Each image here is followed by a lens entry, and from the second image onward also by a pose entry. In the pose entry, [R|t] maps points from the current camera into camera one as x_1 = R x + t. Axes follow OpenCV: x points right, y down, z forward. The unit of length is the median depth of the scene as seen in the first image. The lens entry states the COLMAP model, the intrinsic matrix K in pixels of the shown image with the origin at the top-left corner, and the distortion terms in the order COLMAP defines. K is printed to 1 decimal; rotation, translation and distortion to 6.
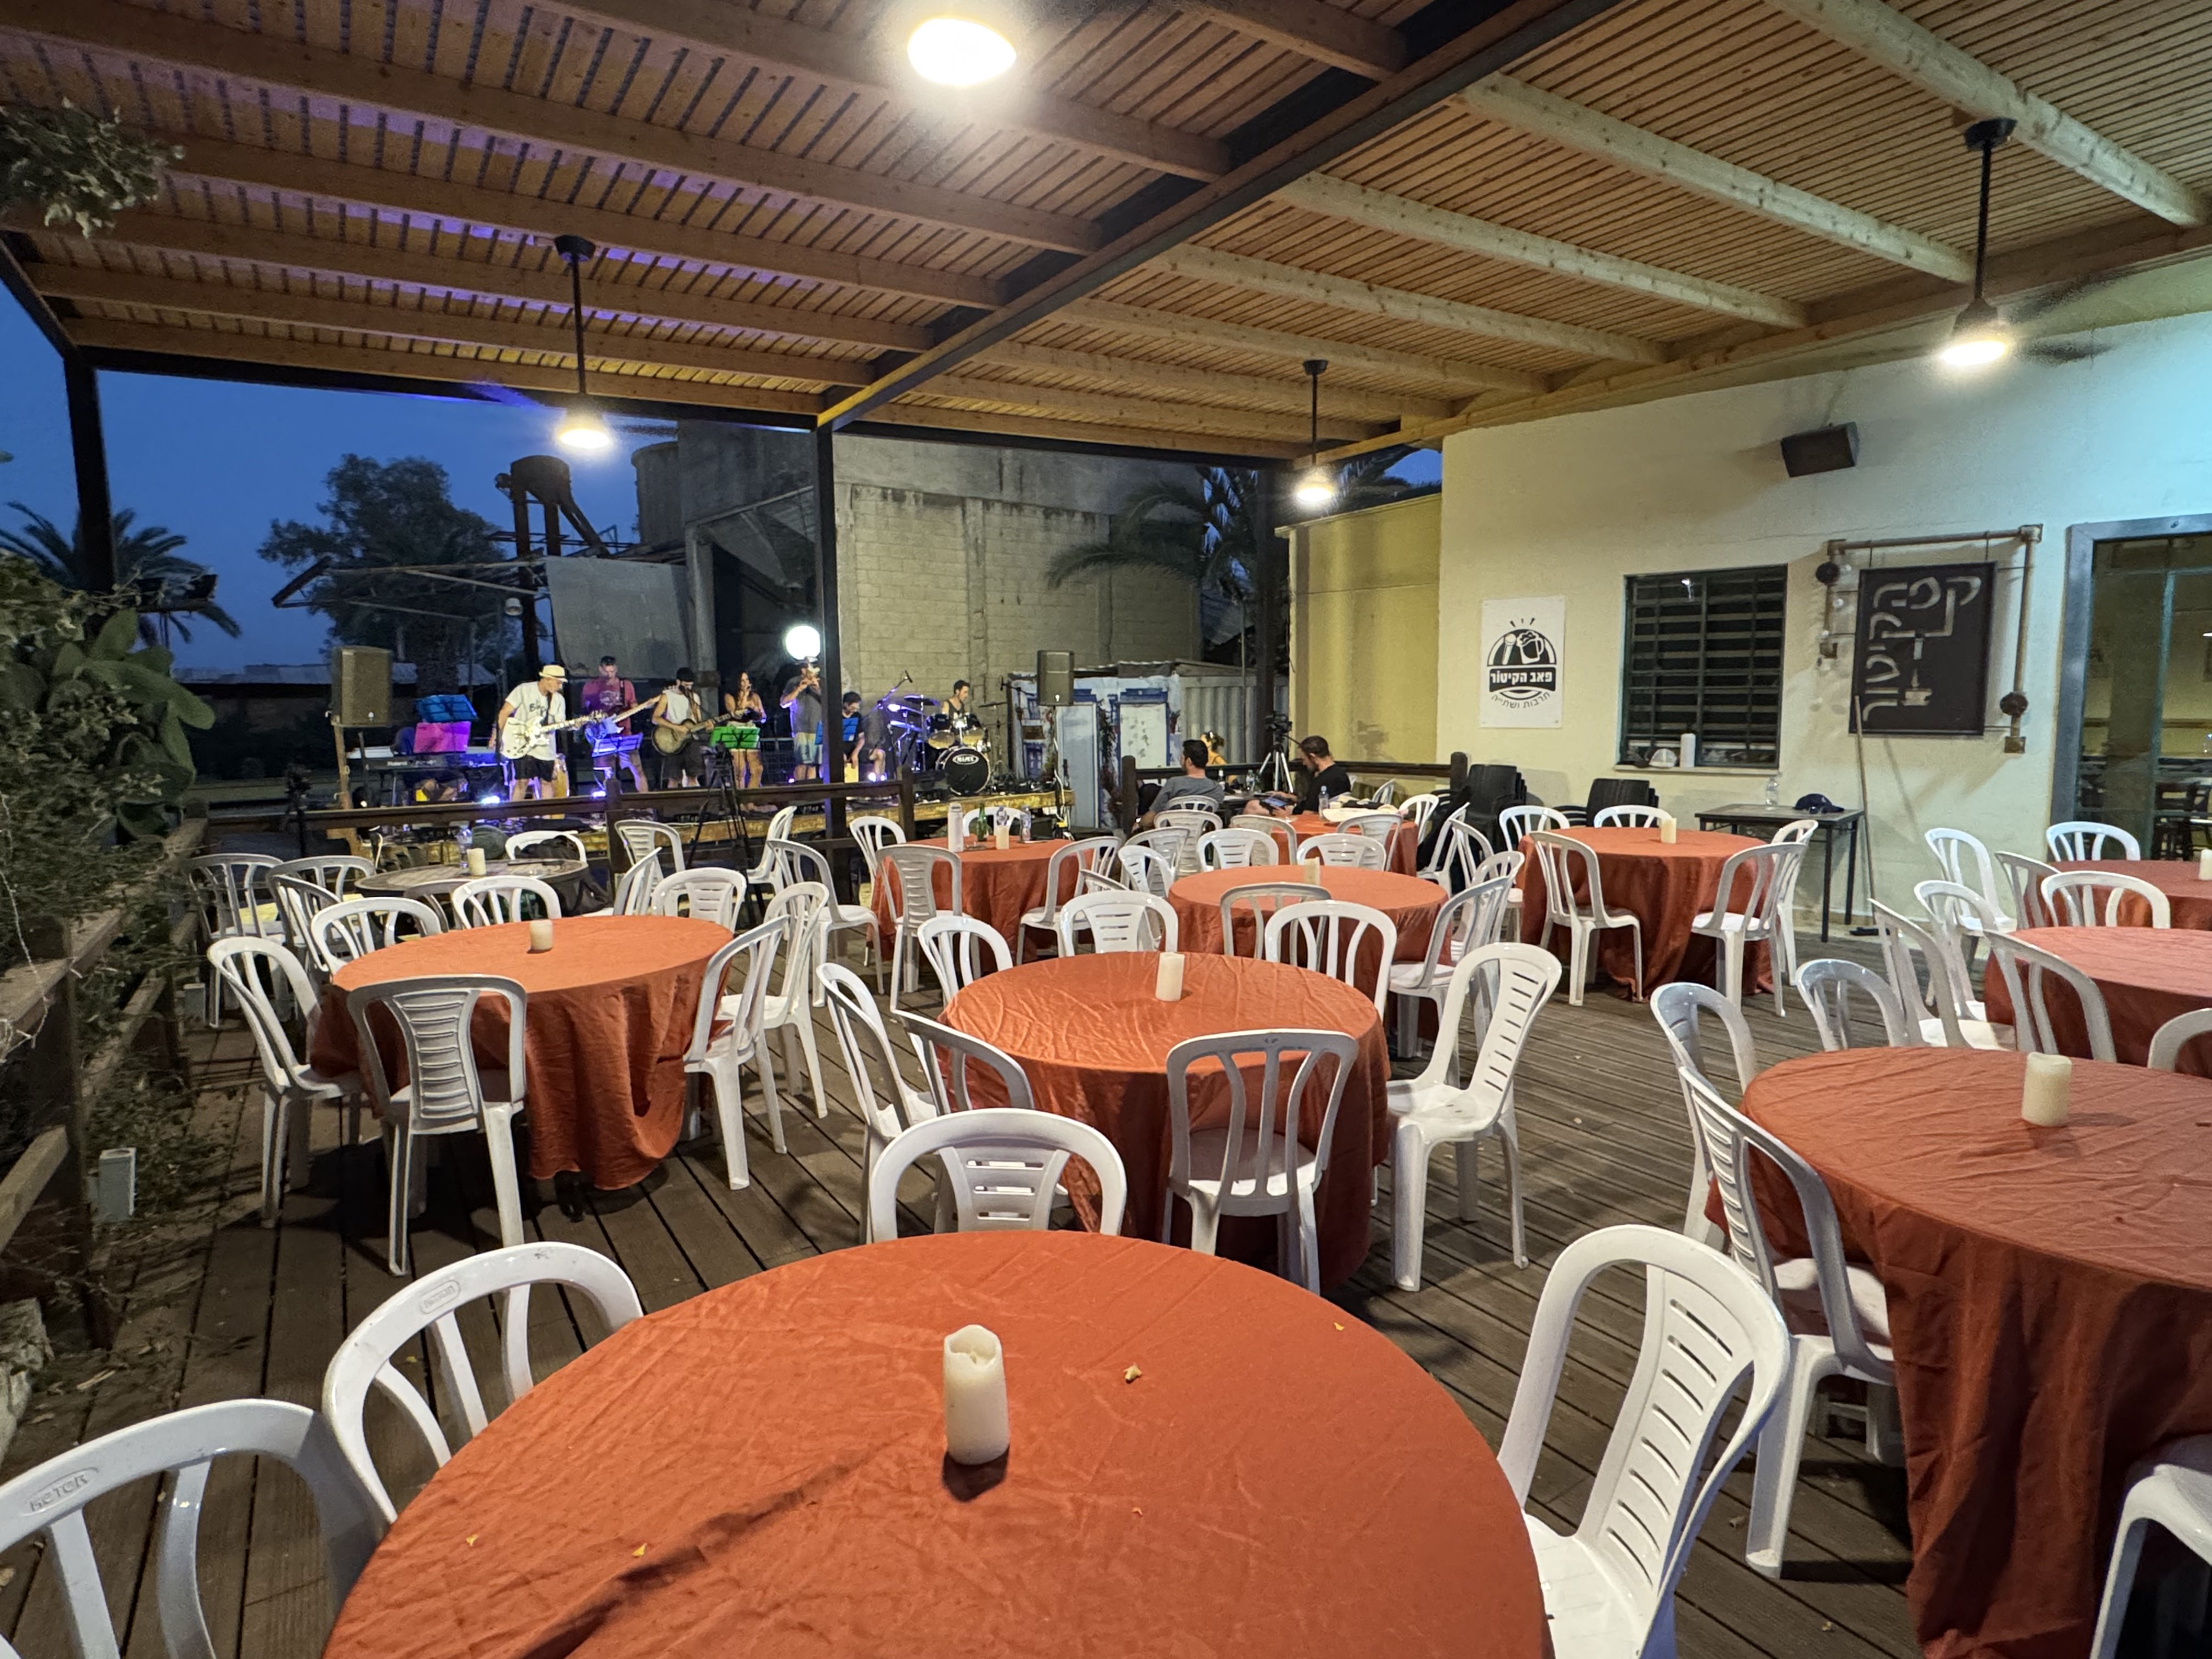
lens RADIAL K [[1161.1, 0, 1101.2], [0, 1161.1, 826.8], [0, 0, 1]] dist [0.005030, 0.000672]
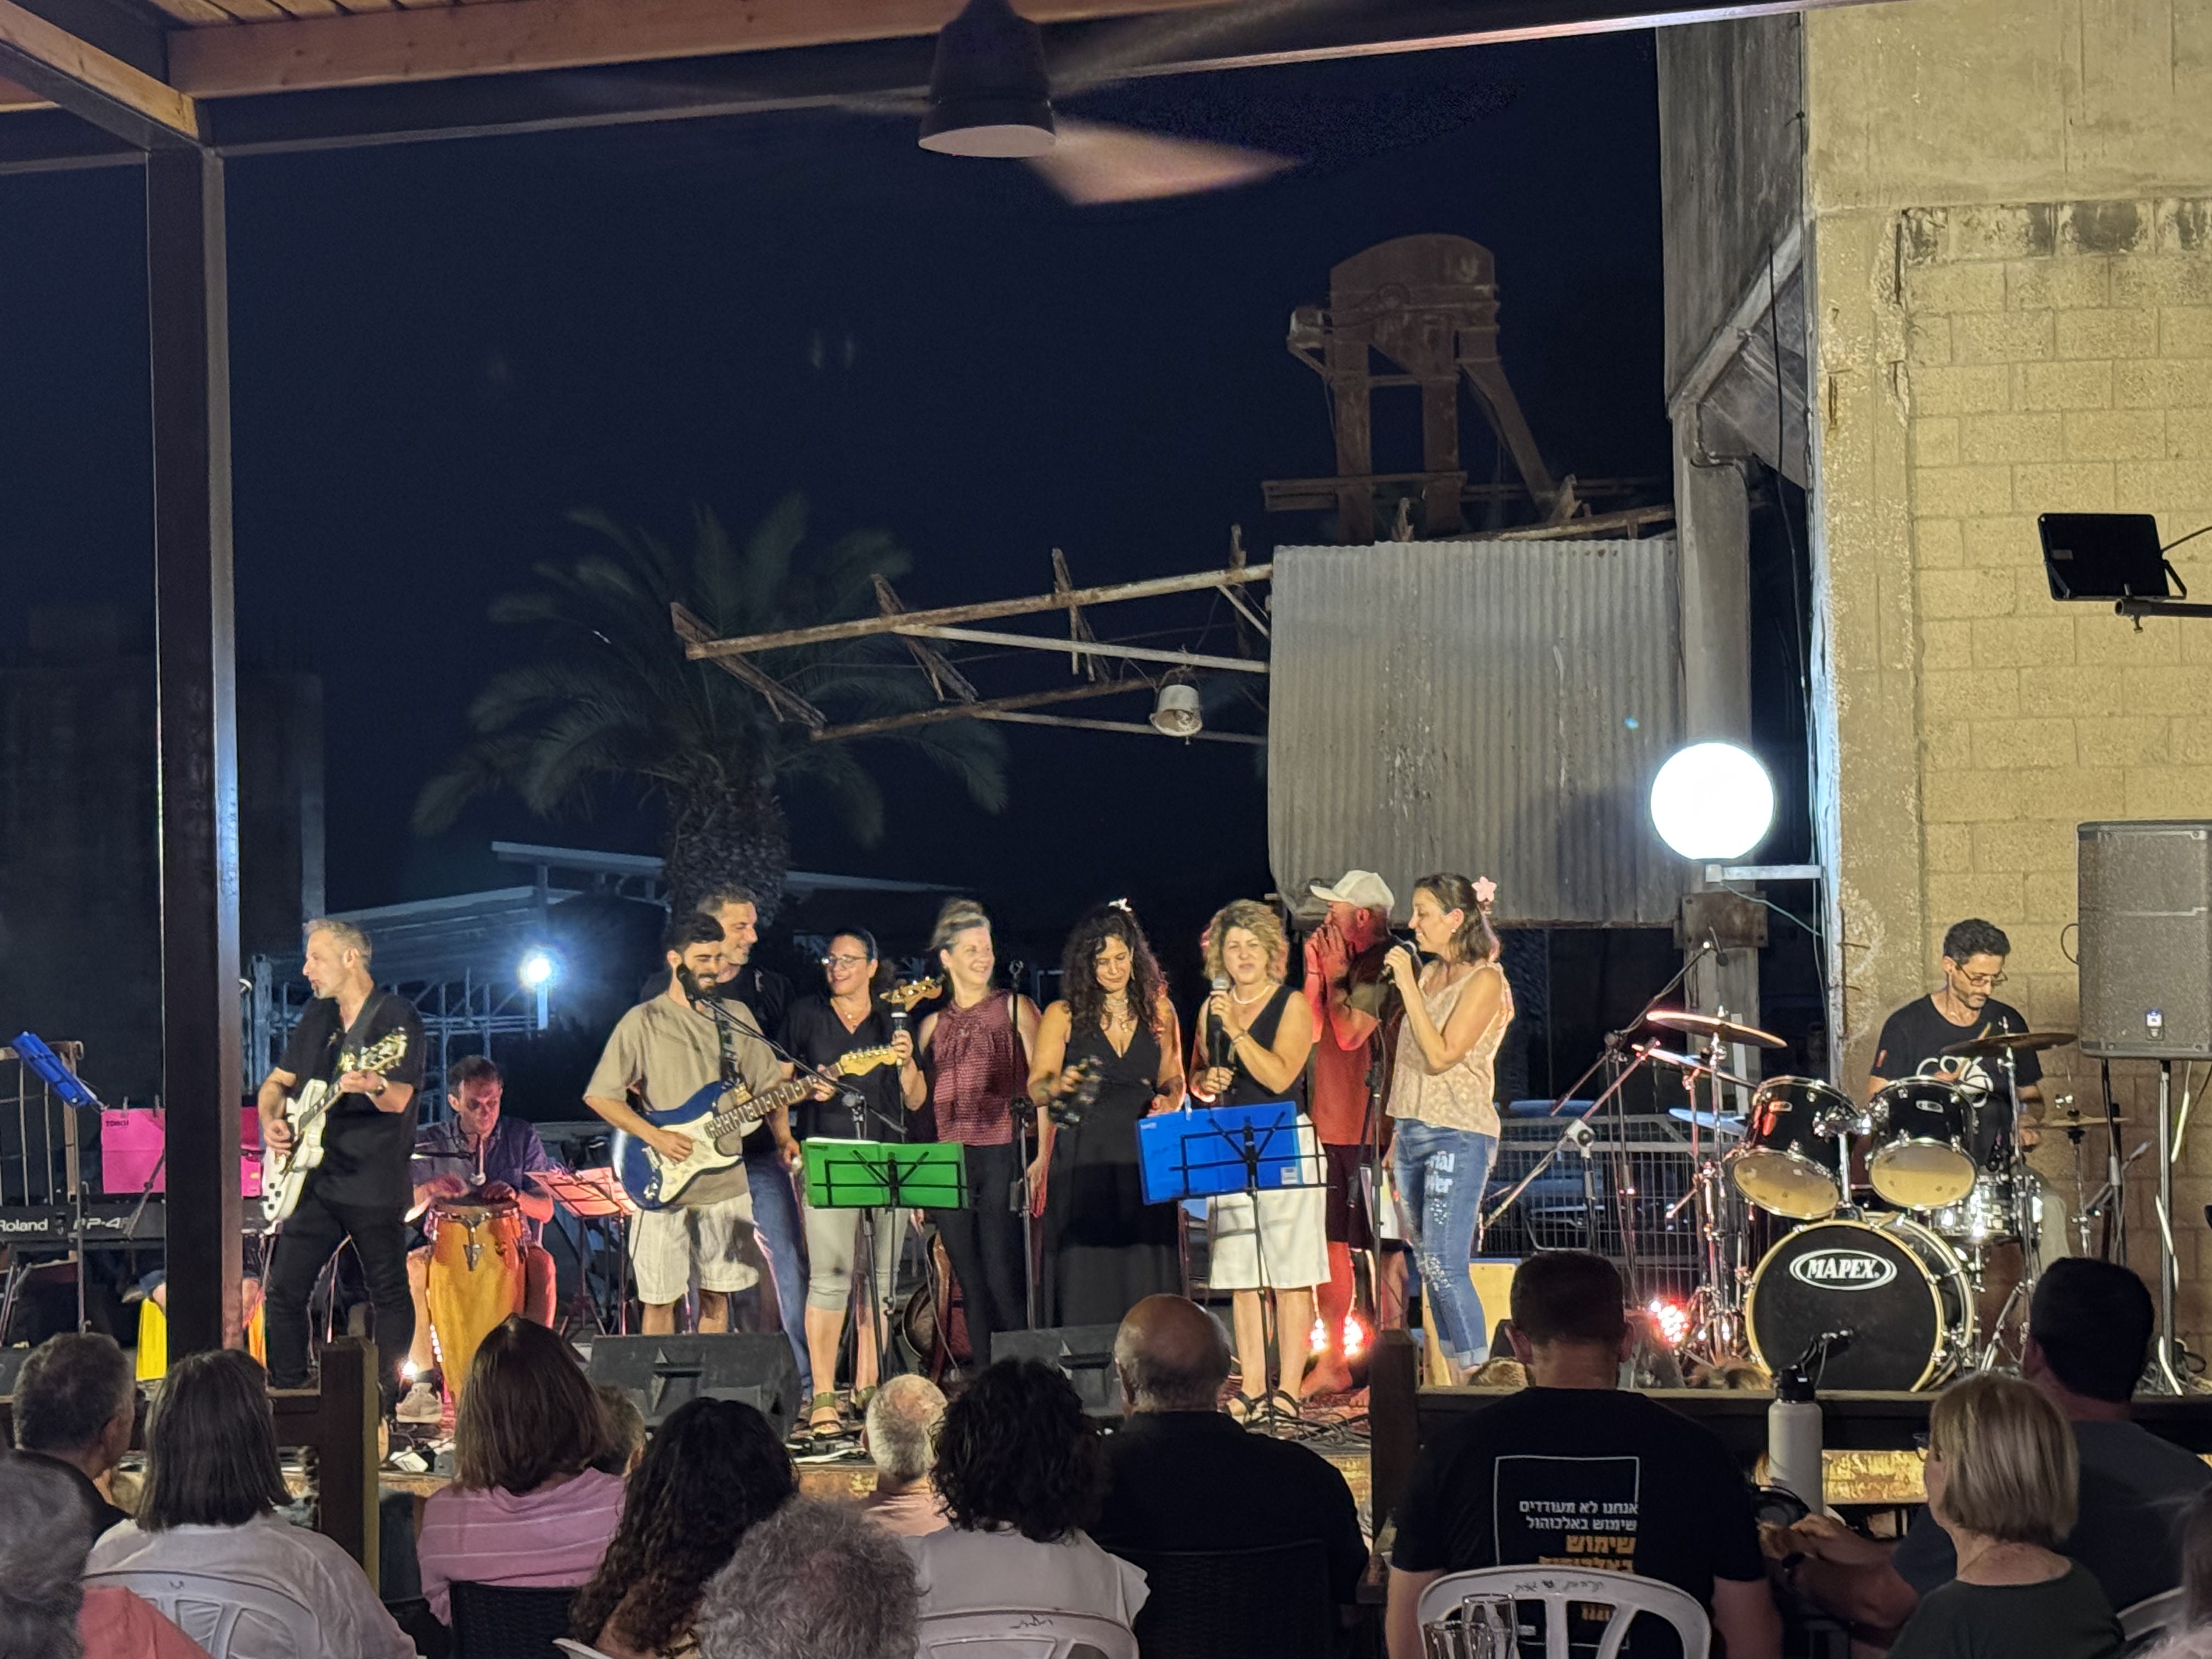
lens RADIAL K [[3926.8, 0, 1104.4], [0, 3926.8, 829.5], [0, 0, 1]] dist [0.065272, 0.000000]
pose [[0.721860, -0.028510, -0.691452, 0.556922], [-0.066859, 0.991604, -0.110685, -0.076919], [0.688802, 0.126129, 0.713893, 0.467655]]
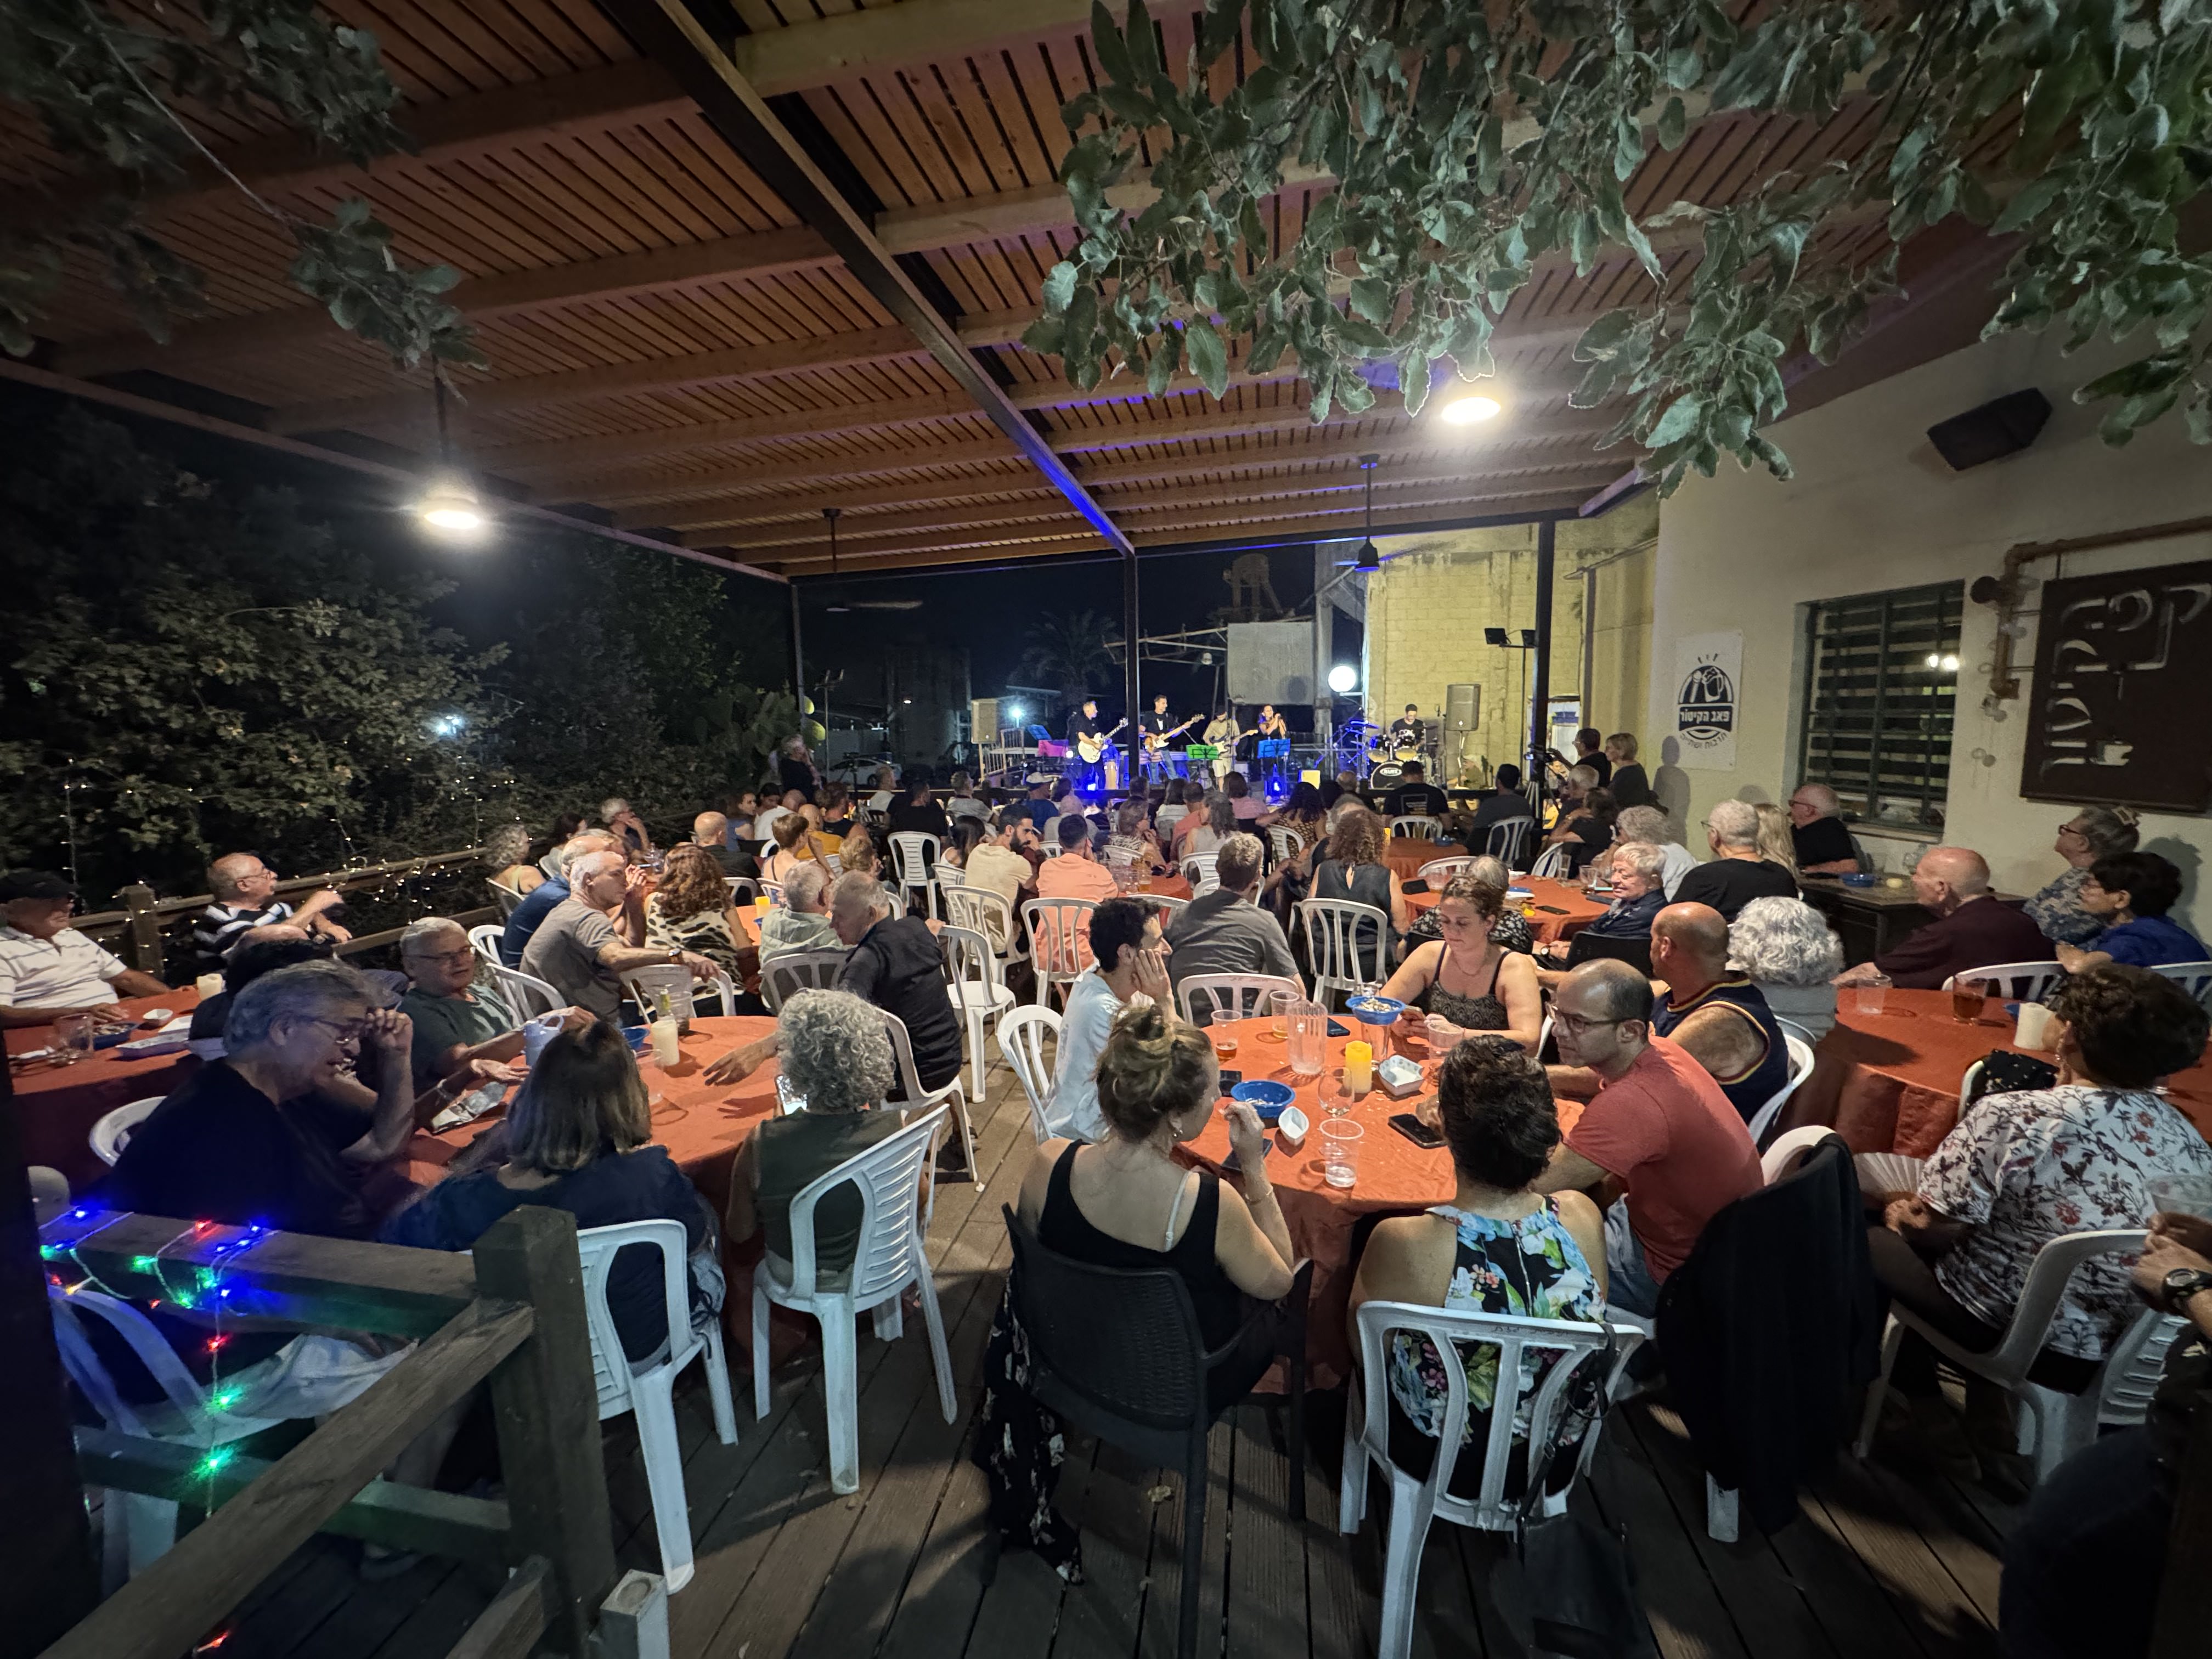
lens RADIAL K [[883.6, 0, 1112.3], [0, 883.6, 833.0], [0, 0, 1]] dist [0.000522, -0.000140]
pose [[0.728789, 0.088446, -0.679002, 0.518416], [-0.067358, 0.996073, 0.057450, -0.042564], [0.681417, 0.003867, 0.731885, 0.139001]]
